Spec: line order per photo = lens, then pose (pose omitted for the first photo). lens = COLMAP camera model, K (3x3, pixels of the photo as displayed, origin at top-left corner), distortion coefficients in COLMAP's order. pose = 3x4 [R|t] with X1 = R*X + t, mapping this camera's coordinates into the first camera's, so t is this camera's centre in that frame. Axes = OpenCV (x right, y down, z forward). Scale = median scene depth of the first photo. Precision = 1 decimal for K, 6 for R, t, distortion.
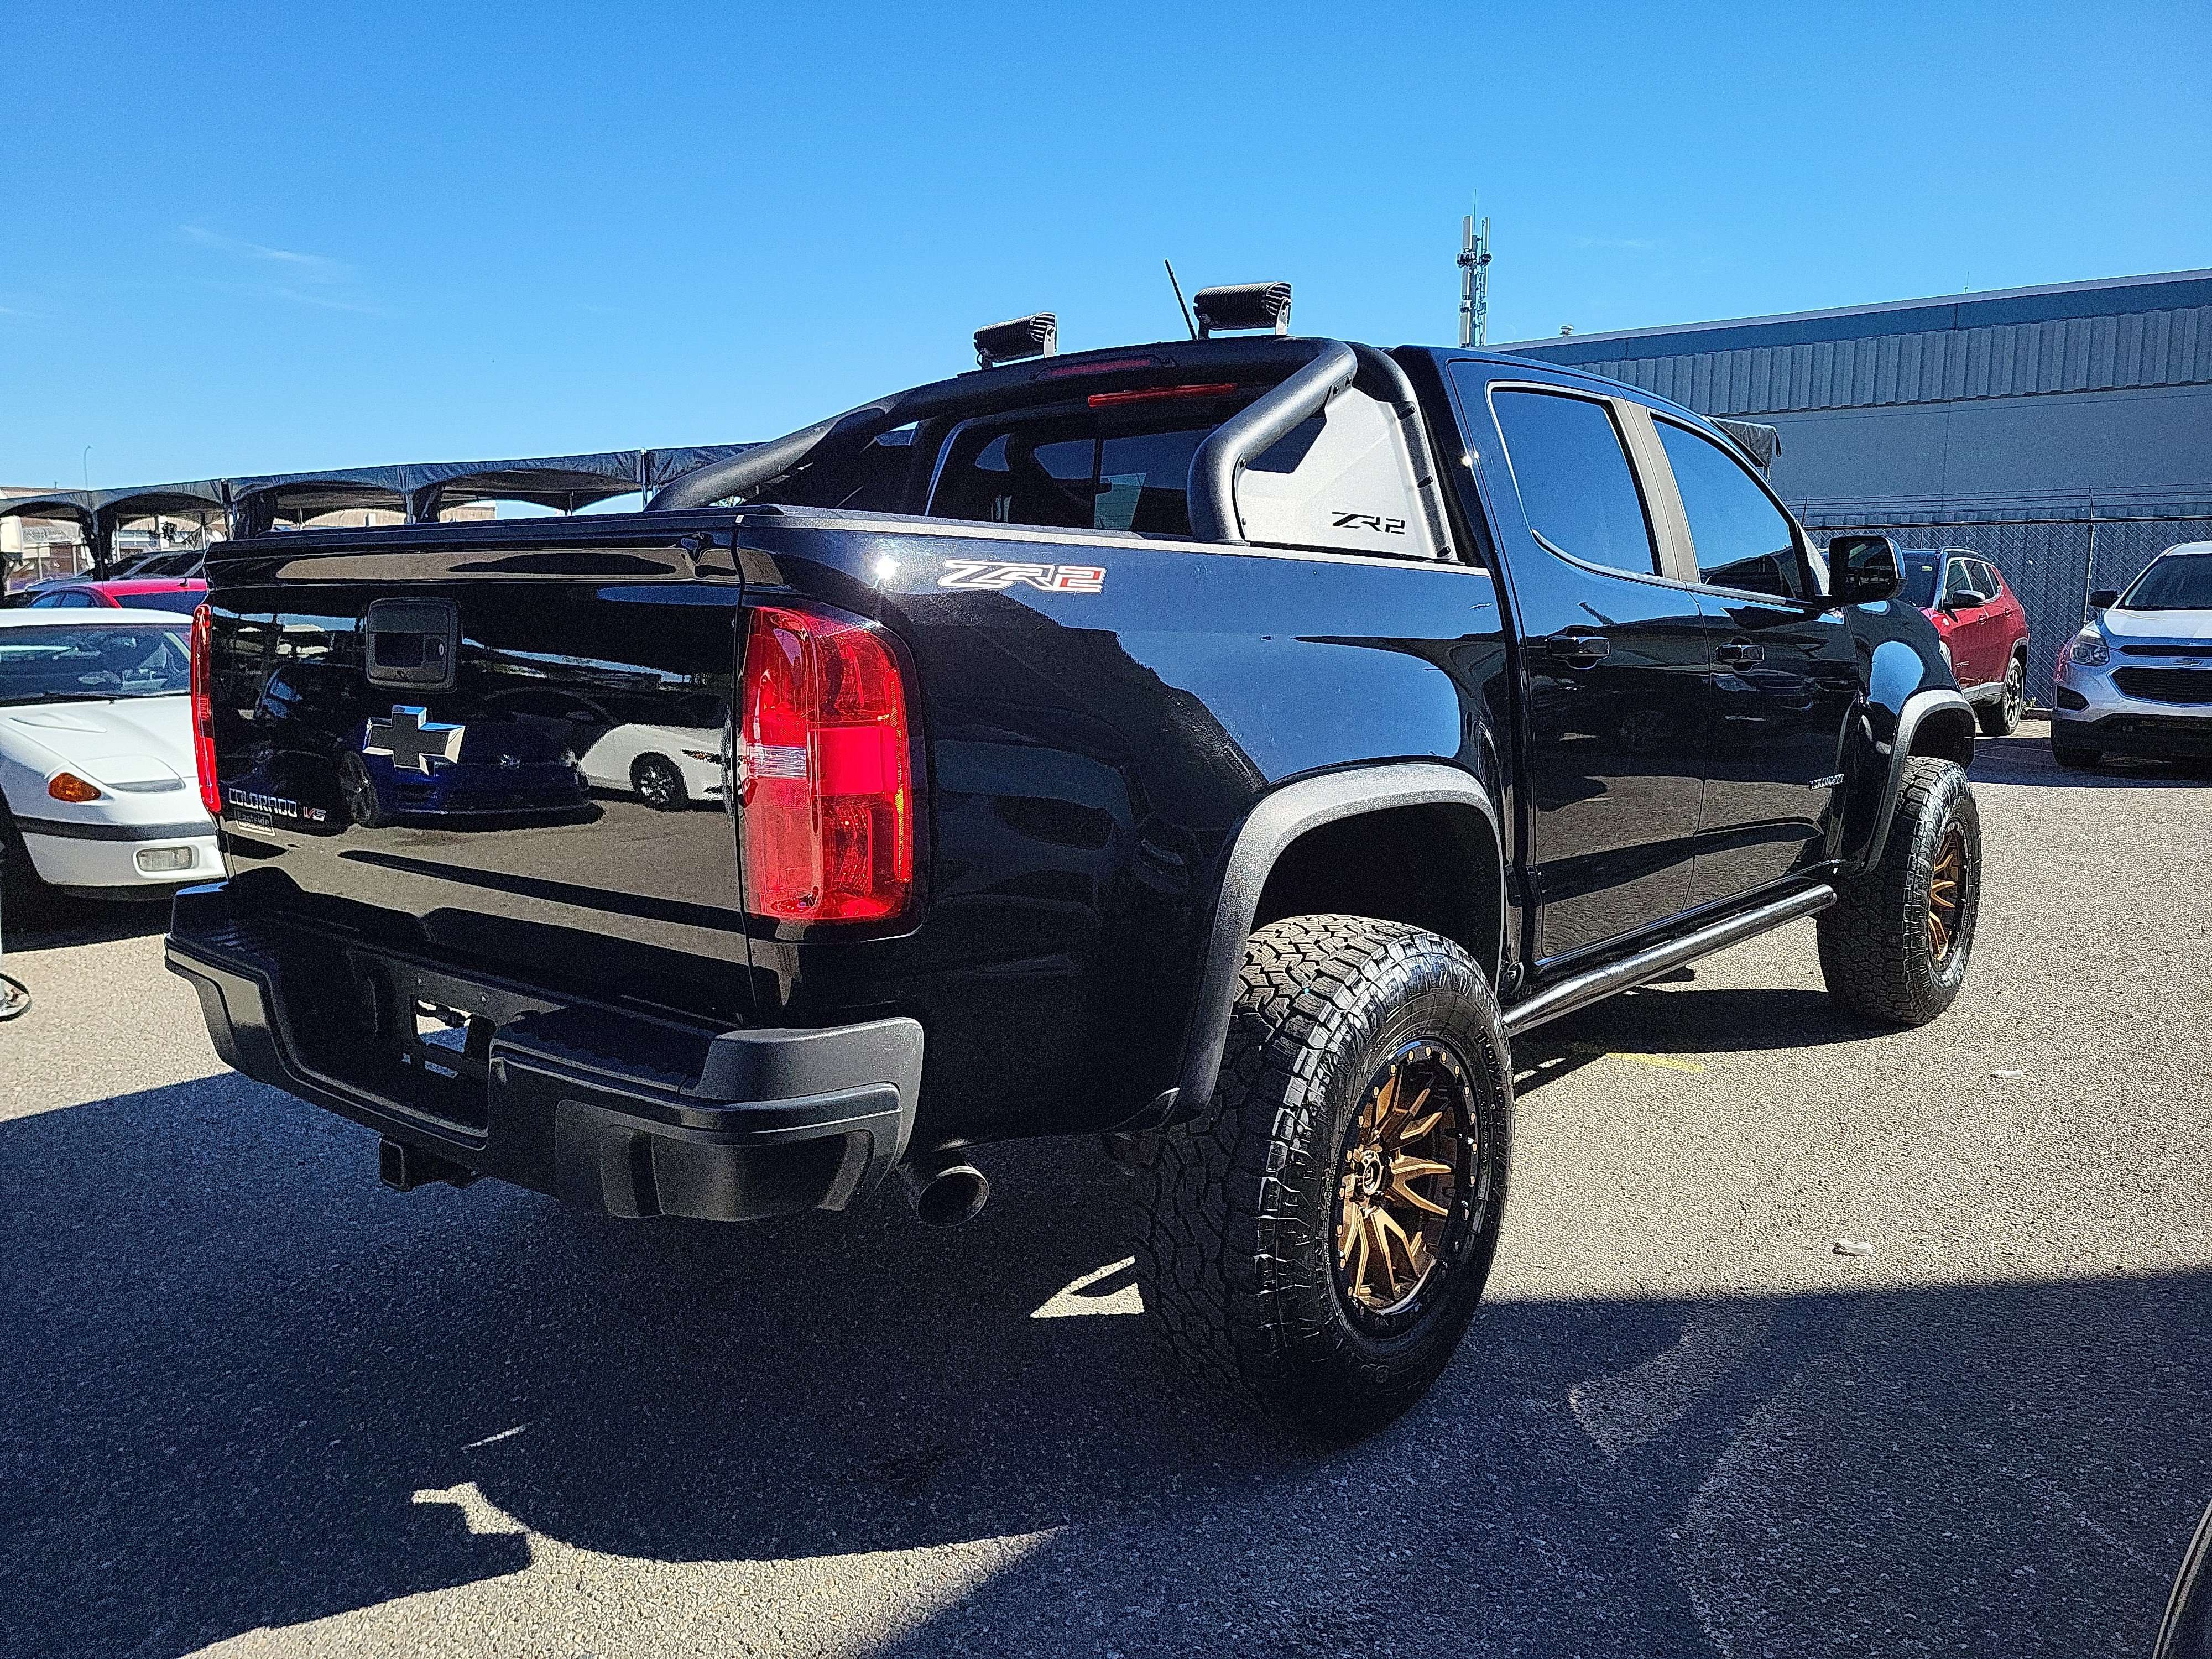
lens RADIAL K [[1557.8, 0, 1106.0], [0, 1557.8, 829.5], [0, 0, 1]] dist [0.071953, -0.109621]
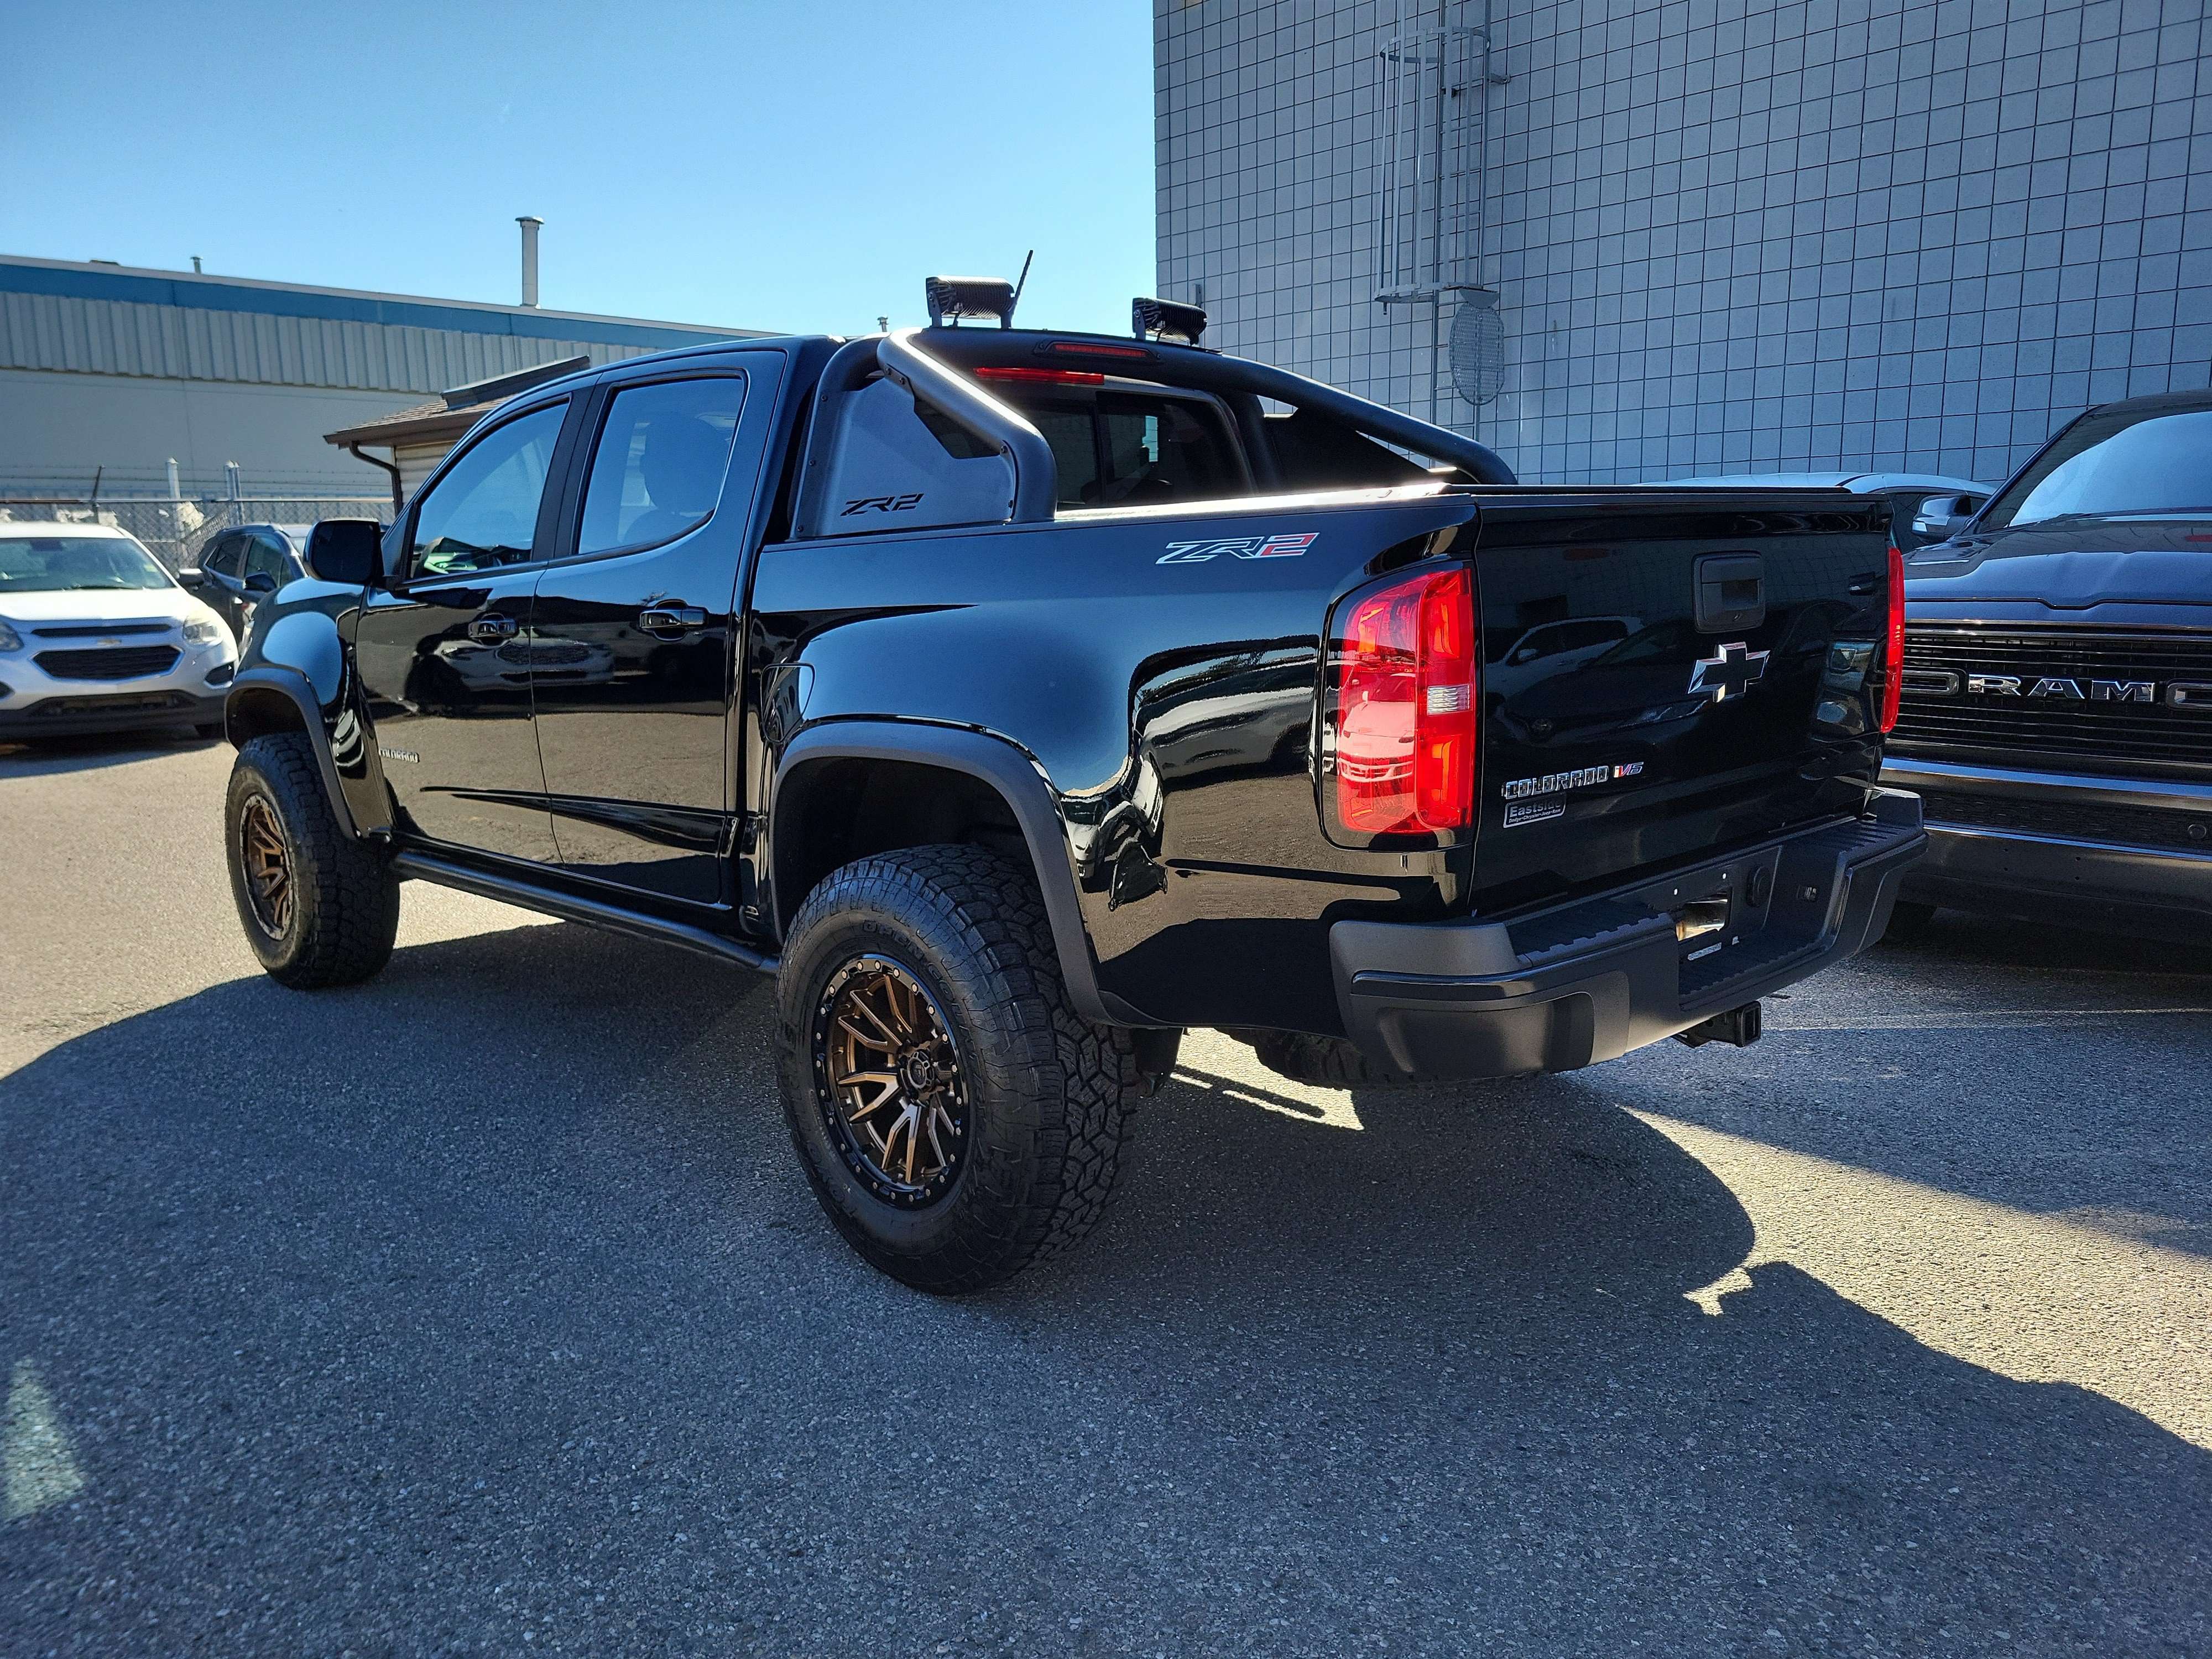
lens RADIAL K [[1557.8, 0, 1106.0], [0, 1557.8, 829.5], [0, 0, 1]] dist [0.071953, -0.109621]
pose [[0.150752, -0.171242, 0.973627, -1.208036], [0.164045, 0.975562, 0.146182, -0.135377], [-0.974866, 0.137681, 0.175159, 0.901134]]
